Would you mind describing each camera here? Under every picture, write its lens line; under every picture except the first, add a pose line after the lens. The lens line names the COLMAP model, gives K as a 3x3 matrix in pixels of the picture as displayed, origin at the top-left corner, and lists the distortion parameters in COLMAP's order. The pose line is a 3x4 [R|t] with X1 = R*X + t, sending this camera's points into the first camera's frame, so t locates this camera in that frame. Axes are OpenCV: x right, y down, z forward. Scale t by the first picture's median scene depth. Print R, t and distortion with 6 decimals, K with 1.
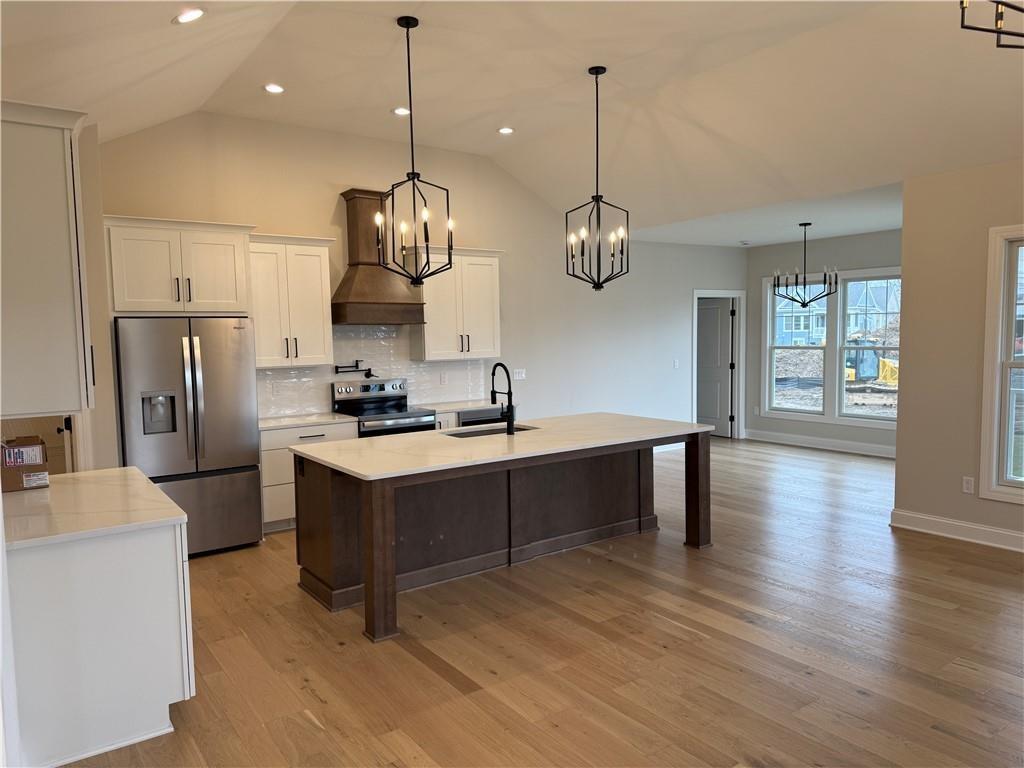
lens RADIAL K [[724.7, 0, 541.6], [0, 724.7, 397.4], [0, 0, 1]] dist [0.046641, -0.055553]
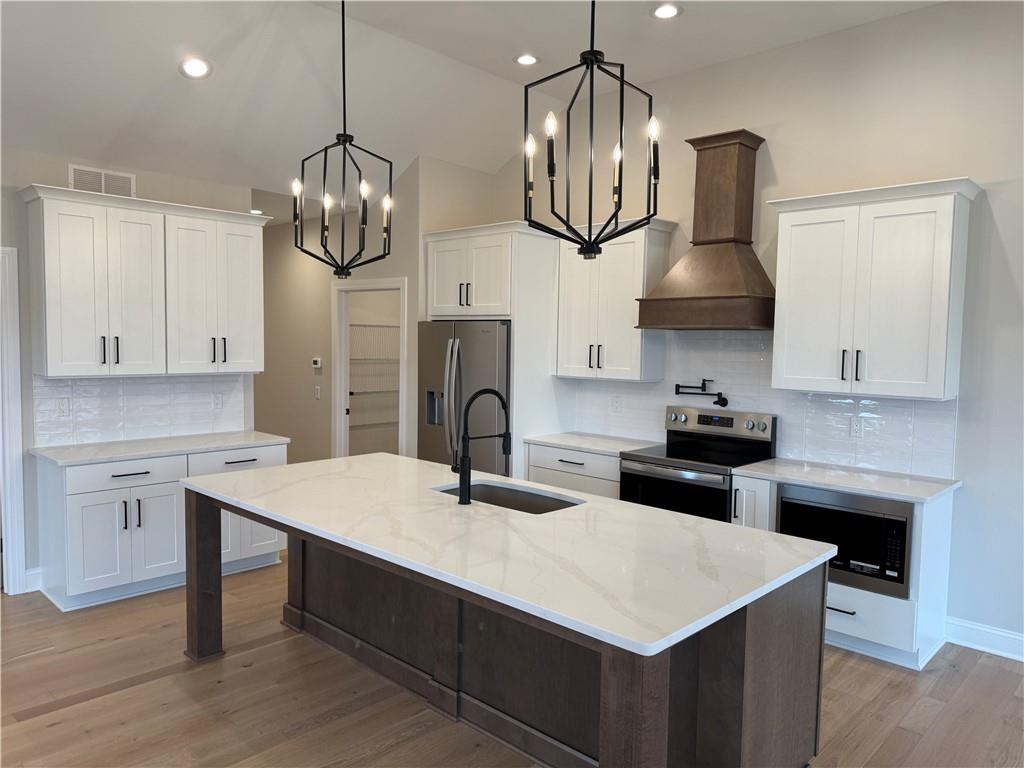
lens RADIAL K [[724.7, 0, 507.4], [0, 724.7, 383.4], [0, 0, 1]] dist [0.046641, -0.055553]
pose [[0.151697, 0.078797, -0.985281, 0.444393], [-0.107251, 0.992244, 0.062842, -0.074670], [0.982591, 0.096140, 0.158971, 0.725058]]
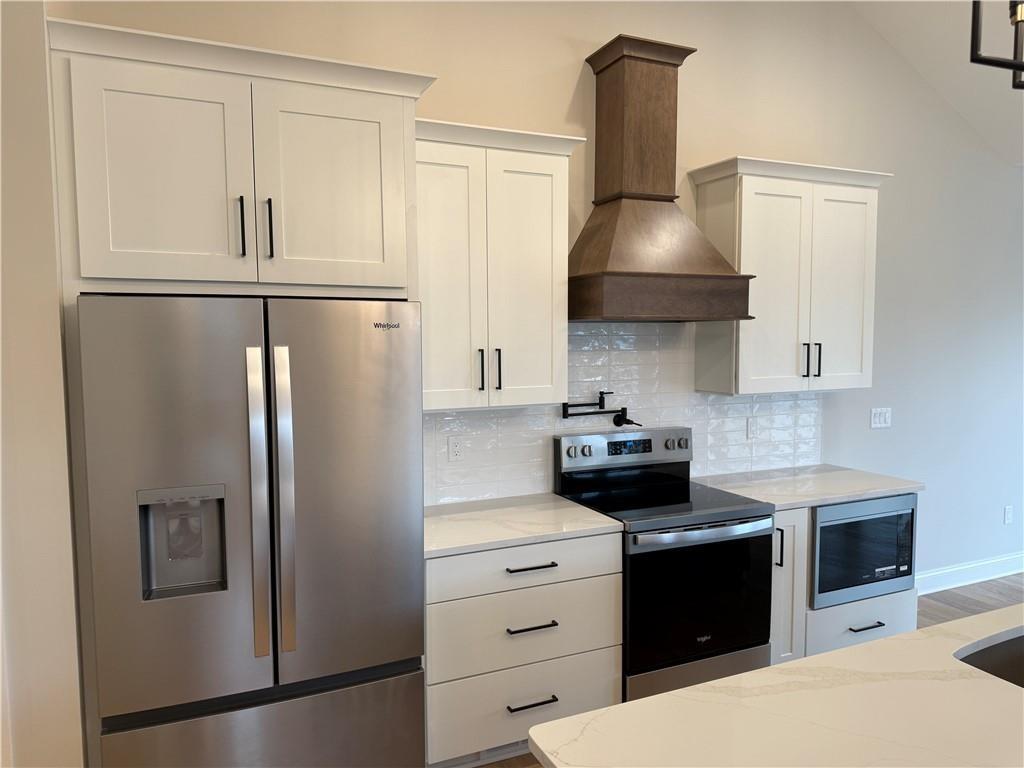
lens RADIAL K [[724.7, 0, 511.5], [0, 724.7, 388.4], [0, 0, 1]] dist [0.046641, -0.055553]
pose [[0.974045, 0.023477, -0.225133, -0.210627], [-0.027388, 0.999523, -0.014266, -0.046577], [0.224691, 0.020062, 0.974224, 0.513157]]
